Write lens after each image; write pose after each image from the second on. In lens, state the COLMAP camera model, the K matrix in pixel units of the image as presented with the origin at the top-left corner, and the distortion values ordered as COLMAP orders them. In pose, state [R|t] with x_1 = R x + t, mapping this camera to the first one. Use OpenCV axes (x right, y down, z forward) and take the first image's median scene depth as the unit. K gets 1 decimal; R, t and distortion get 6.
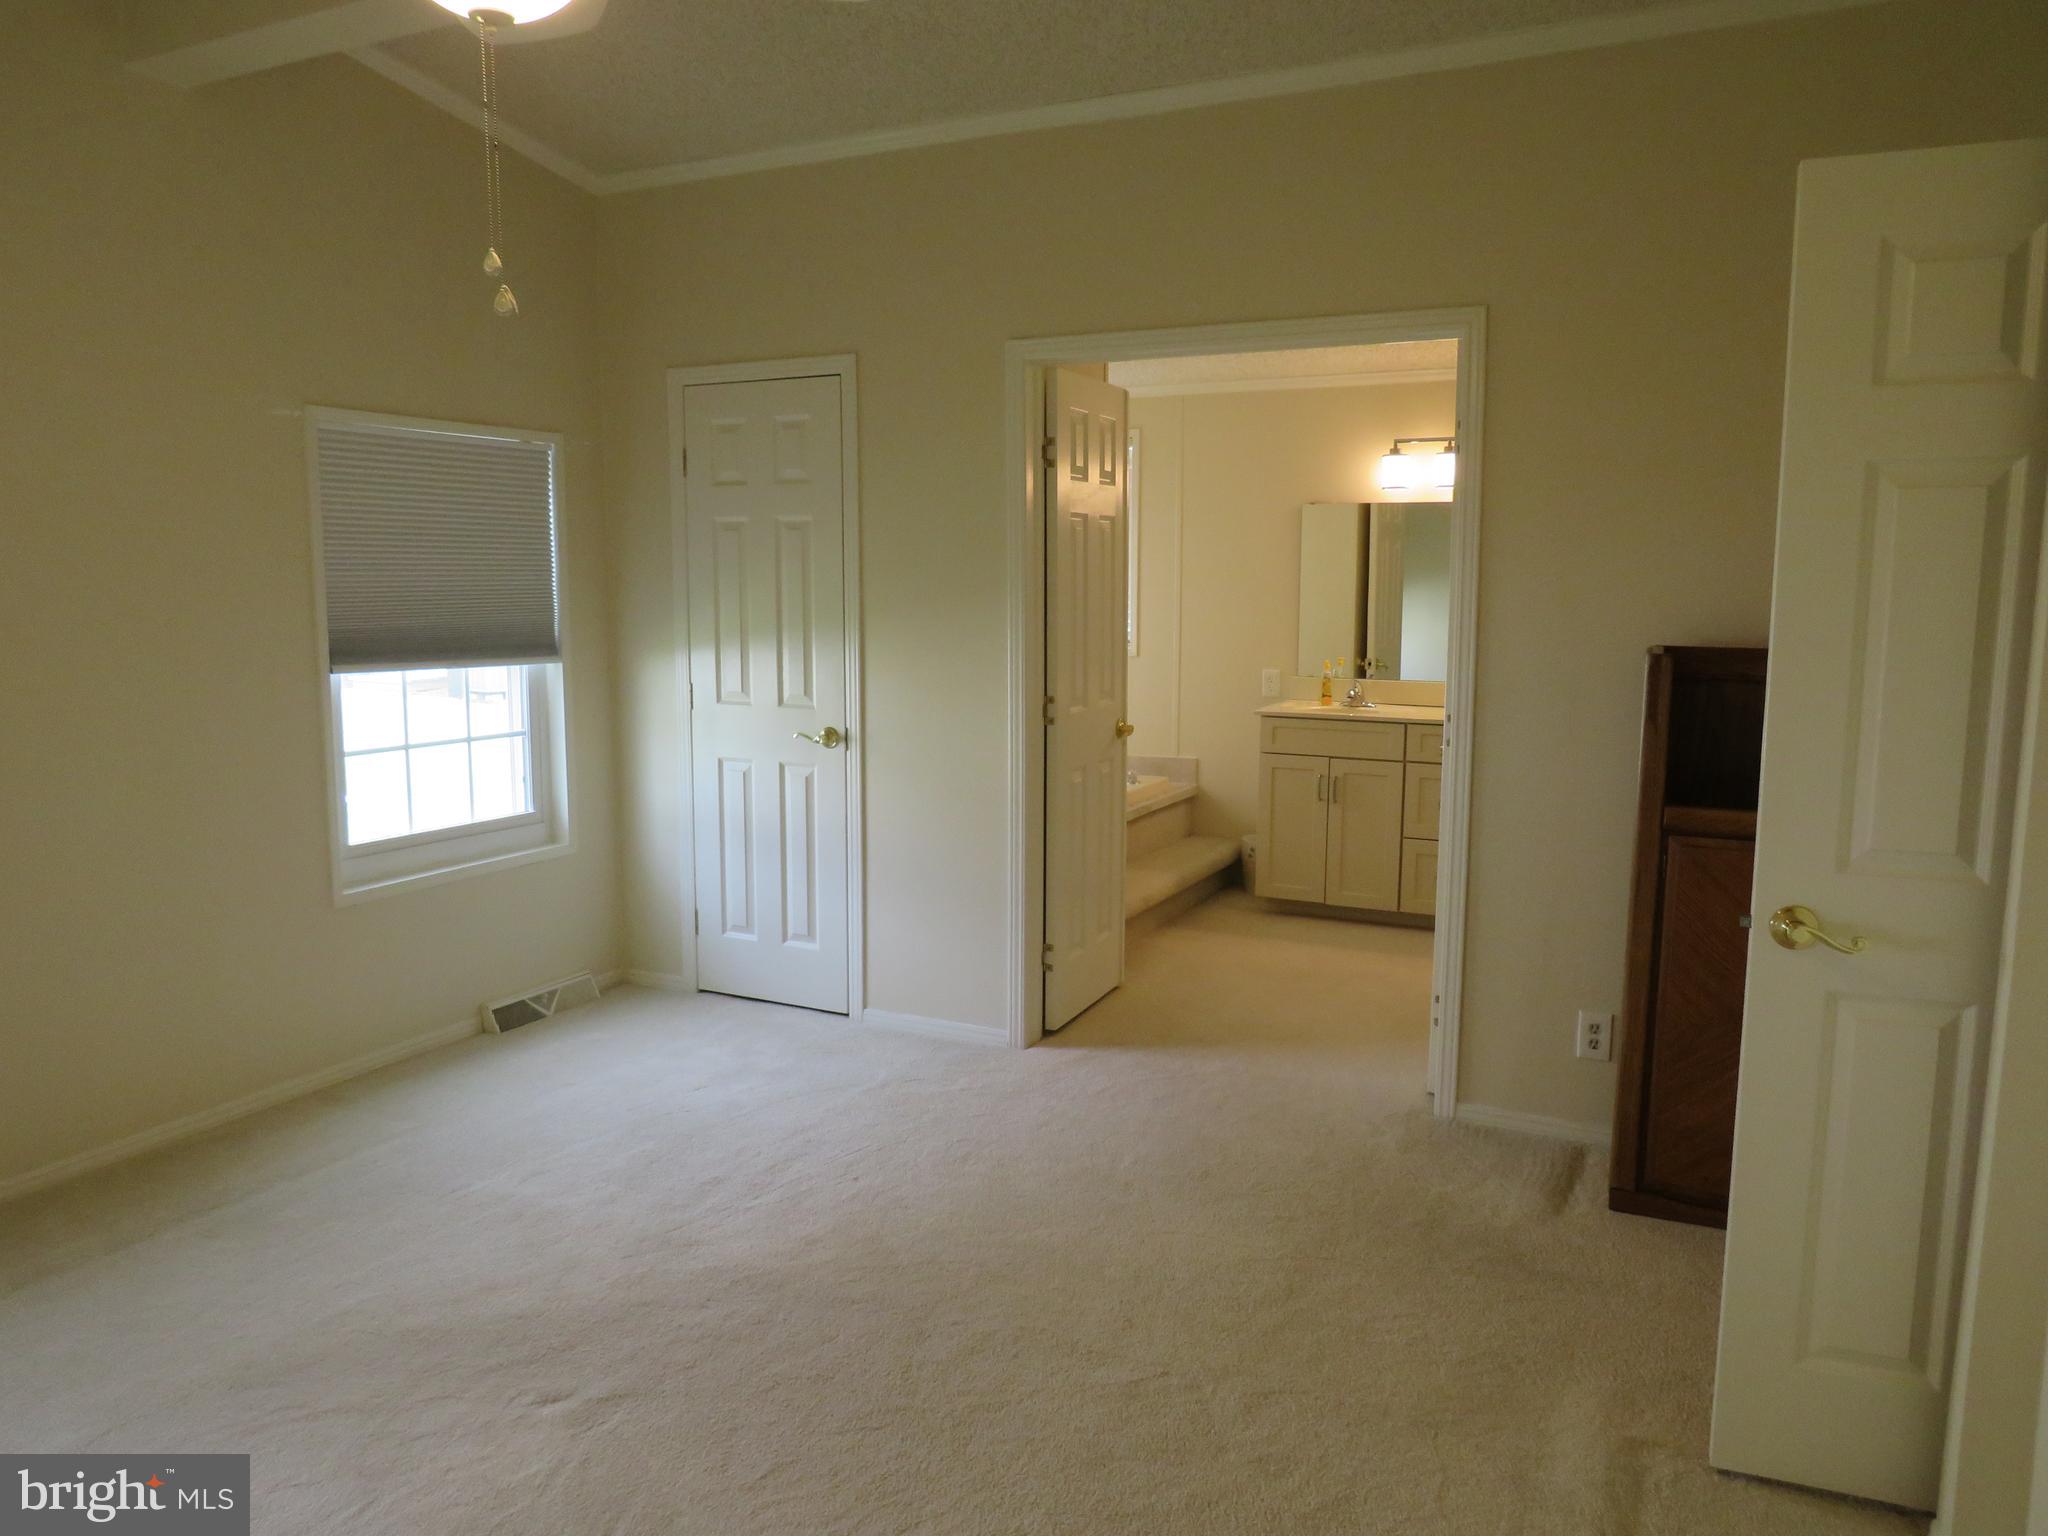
lens RADIAL K [[1462.6, 0, 1008.9], [0, 1462.6, 776.3], [0, 0, 1]] dist [-0.021092, 0.001233]
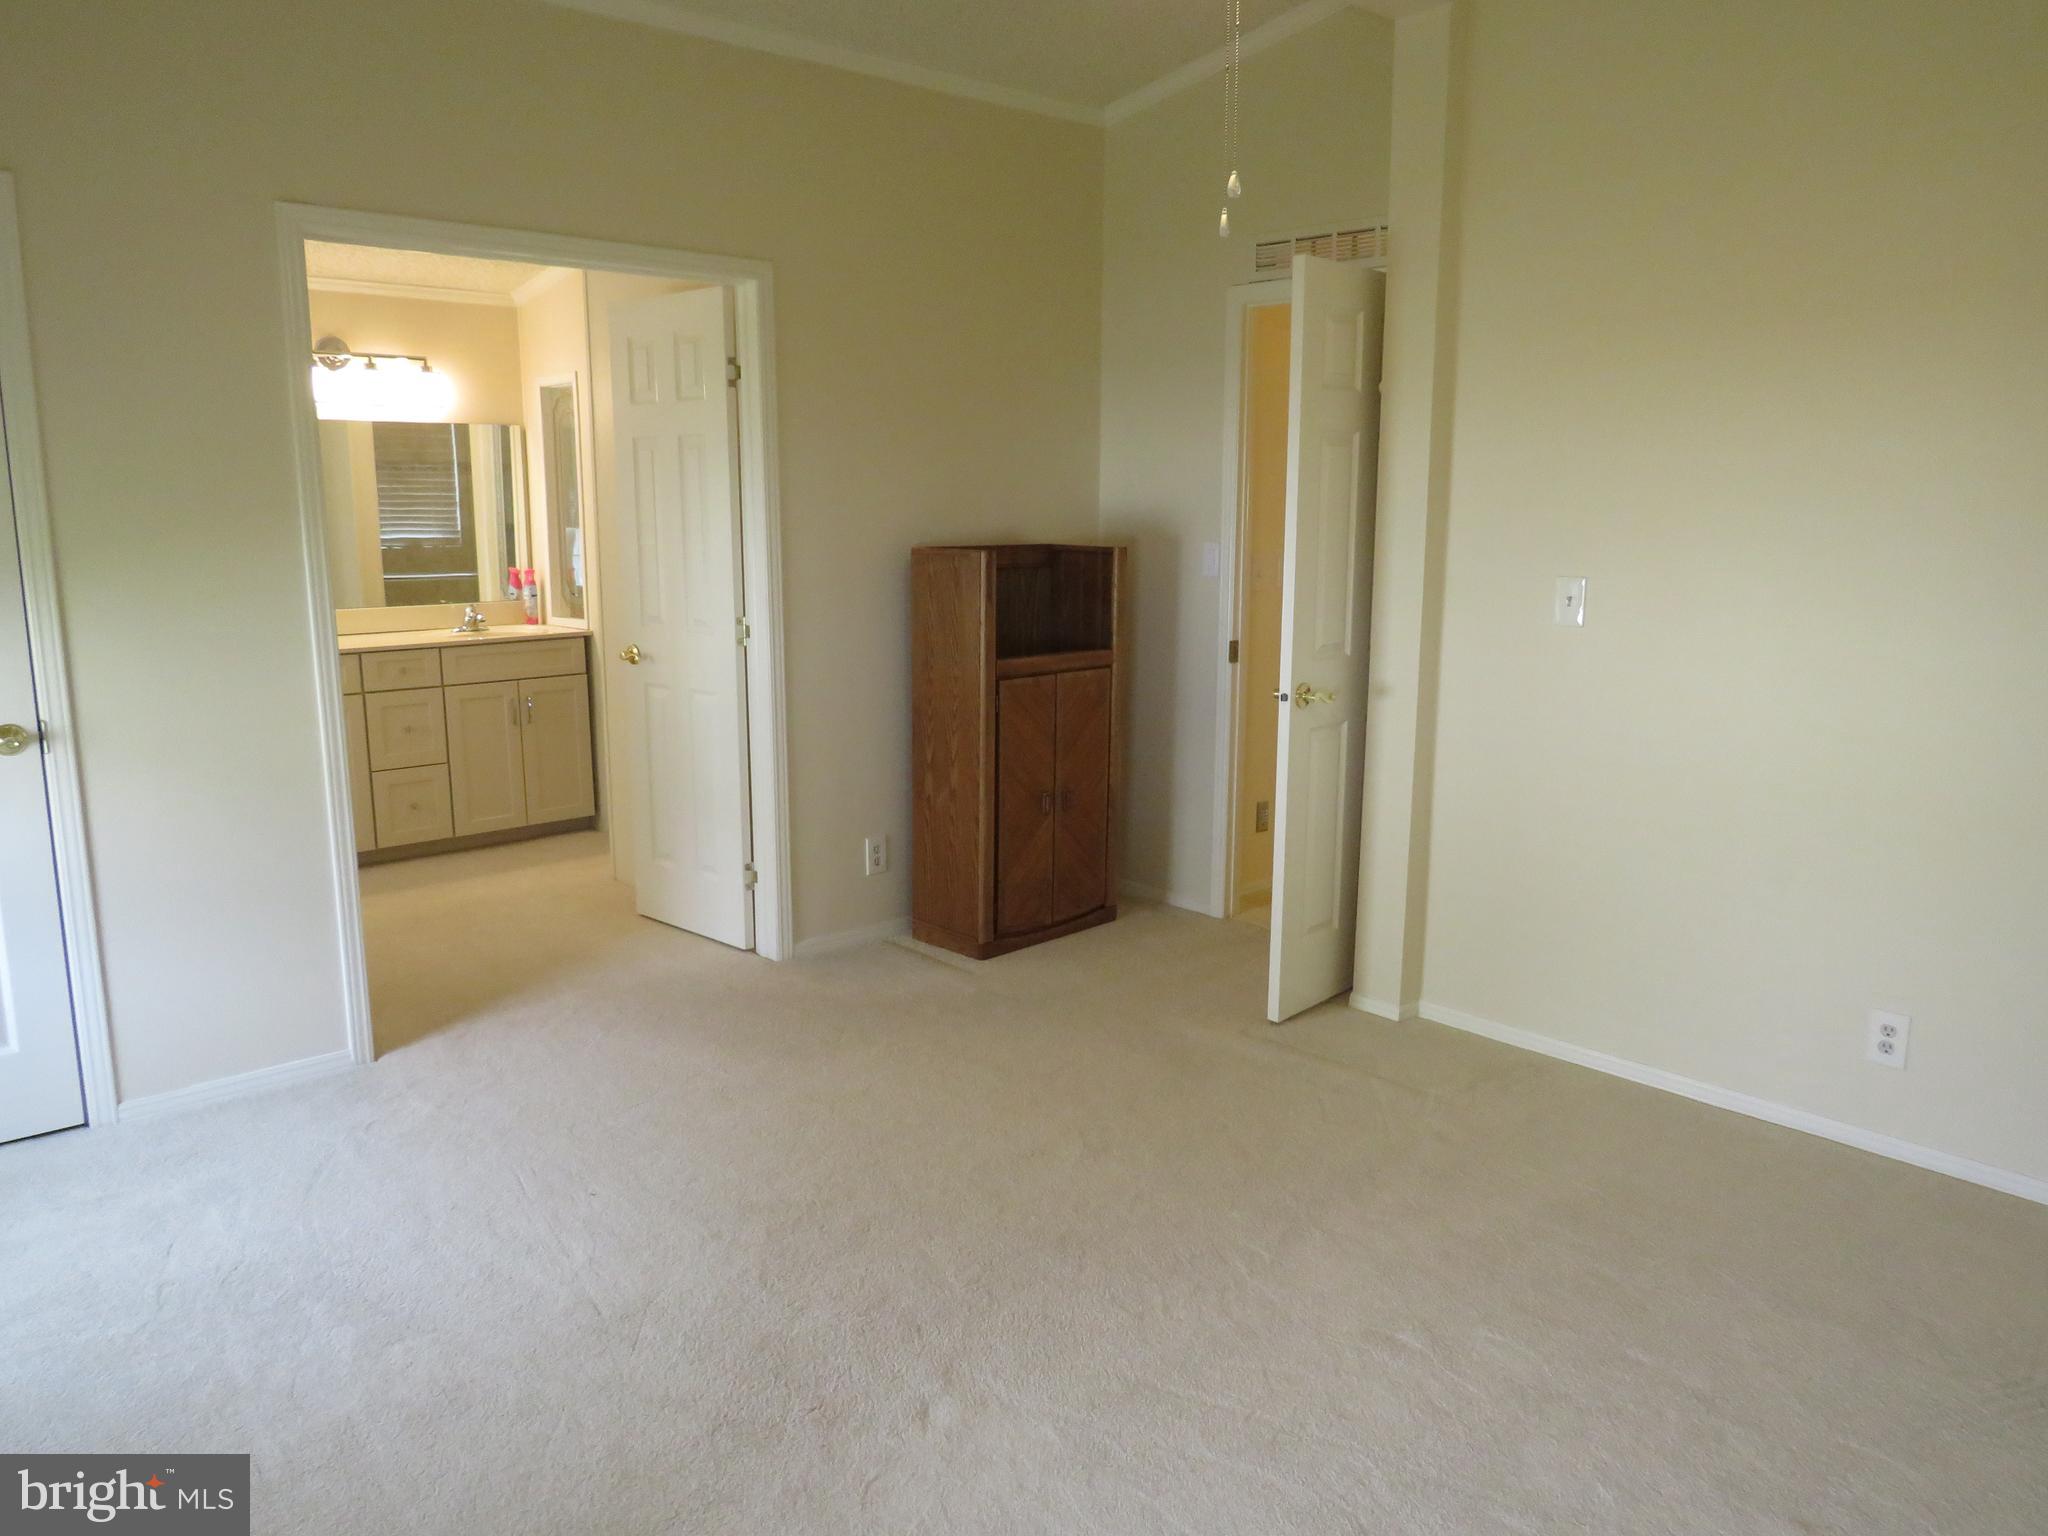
lens RADIAL K [[1462.6, 0, 1020.0], [0, 1462.6, 769.5], [0, 0, 1]] dist [-0.021092, 0.001233]
pose [[0.354931, -0.173485, 0.918655, -0.601089], [0.128745, 0.982340, 0.135770, -0.045494], [-0.925985, 0.070083, 0.370998, 0.330260]]
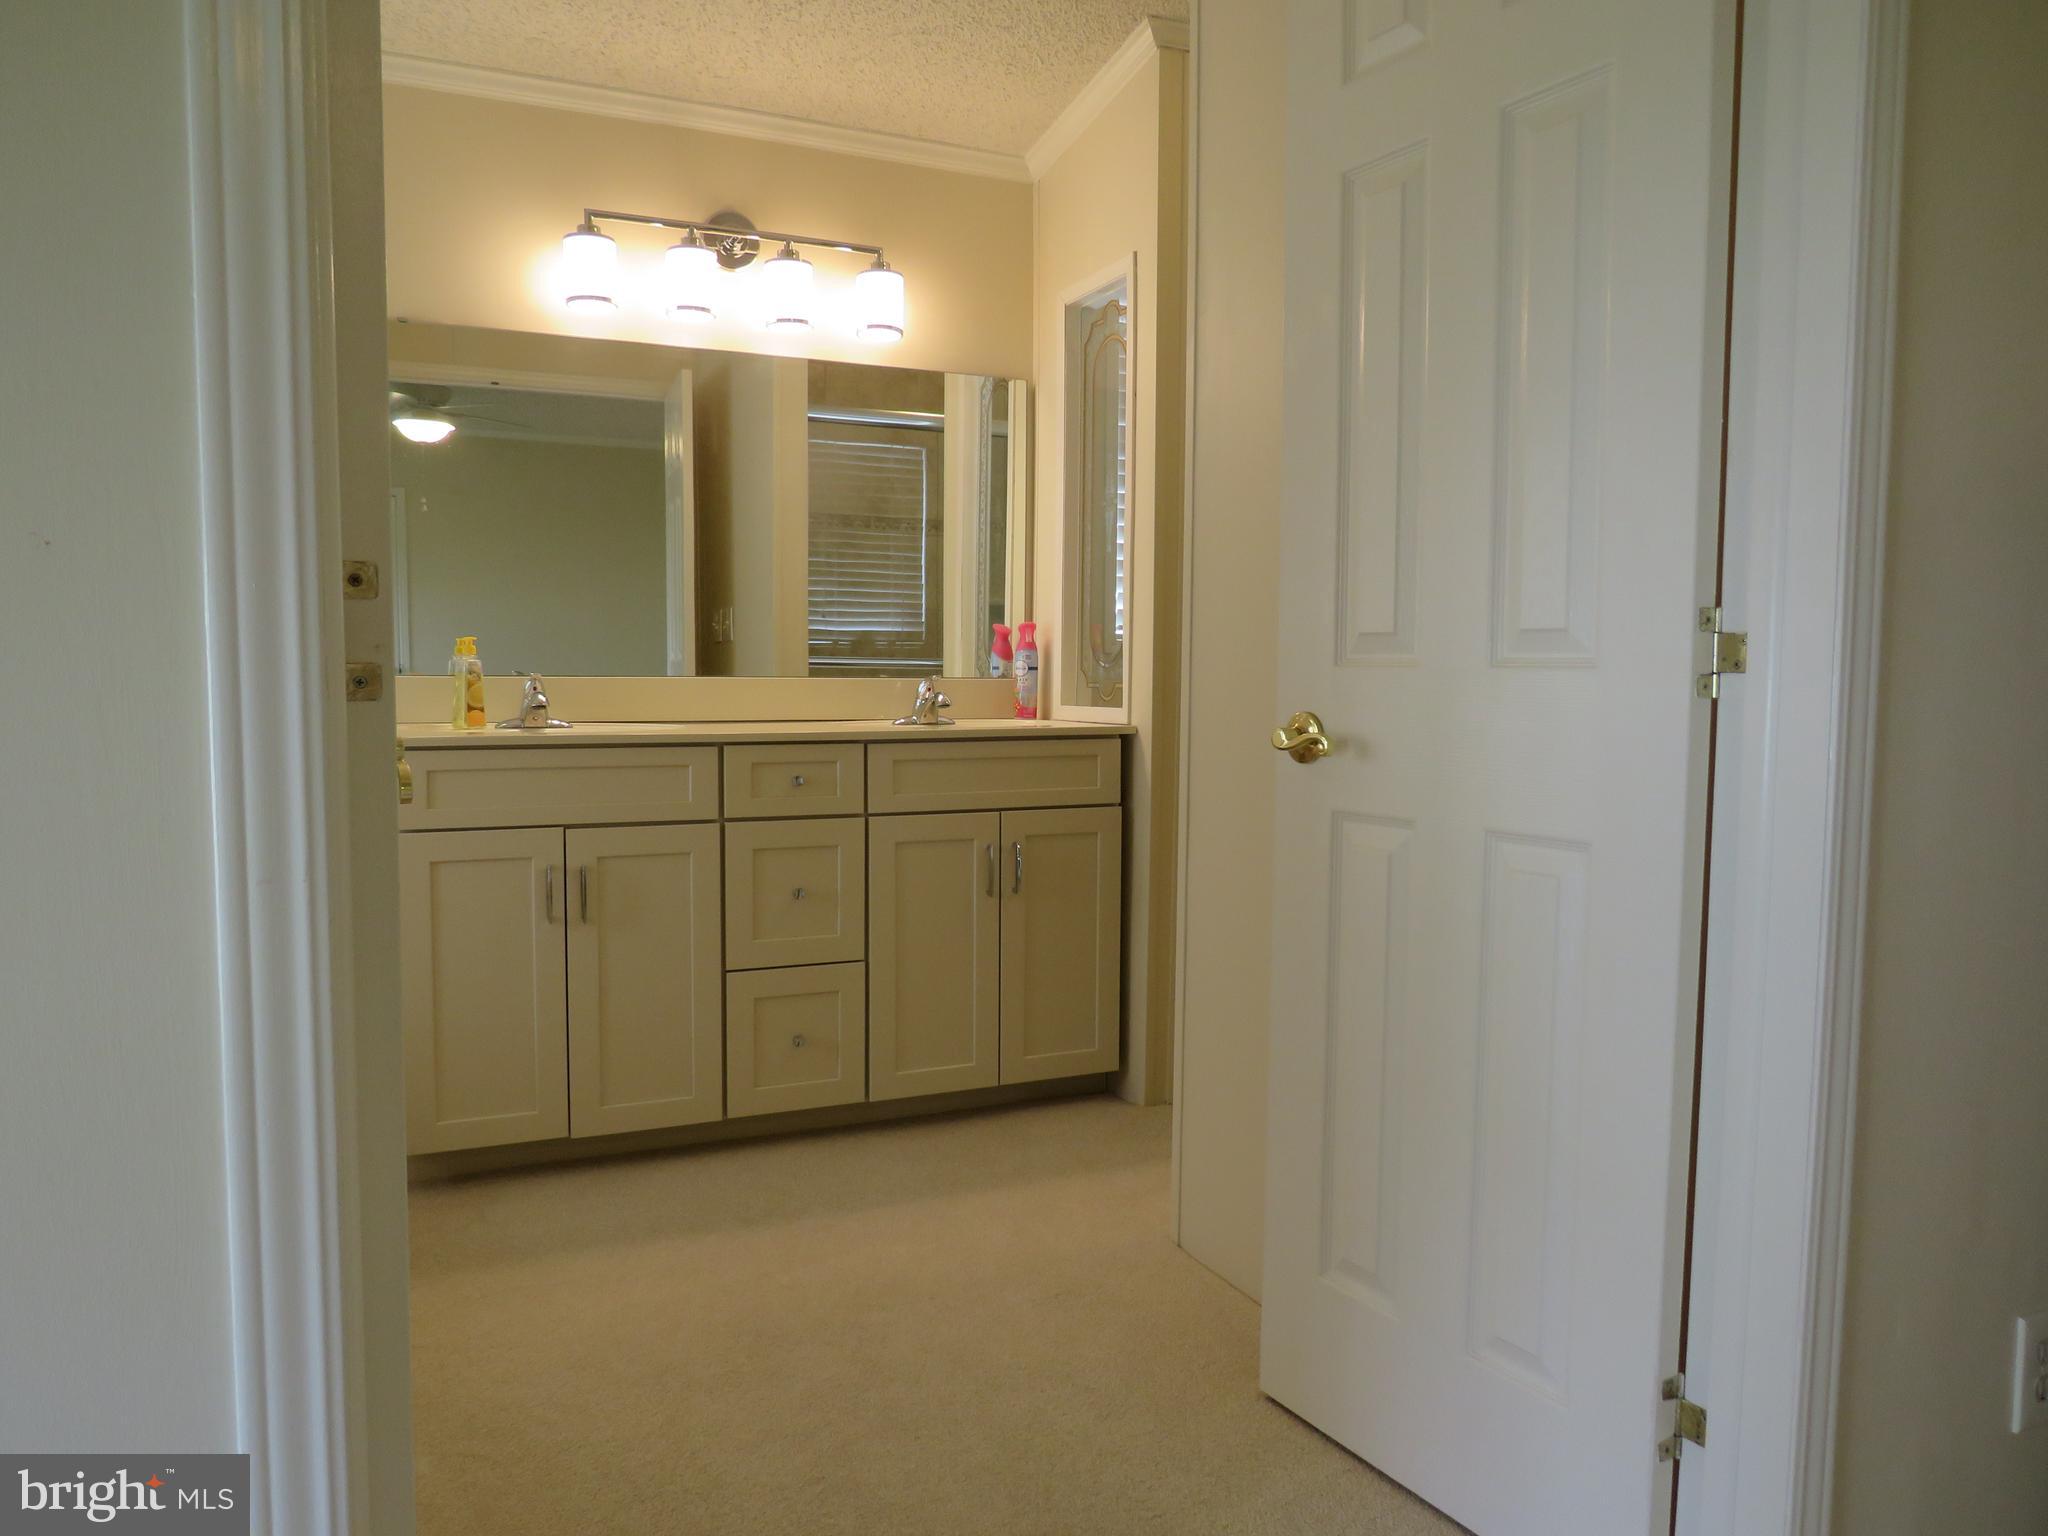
lens RADIAL K [[1462.6, 0, 1011.1], [0, 1462.6, 766.5], [0, 0, 1]] dist [-0.021092, 0.001233]
pose [[0.622294, -0.051825, 0.781066, -0.076791], [0.103322, 0.994514, -0.016331, -0.013091], [-0.775935, 0.090864, 0.624235, 0.793236]]
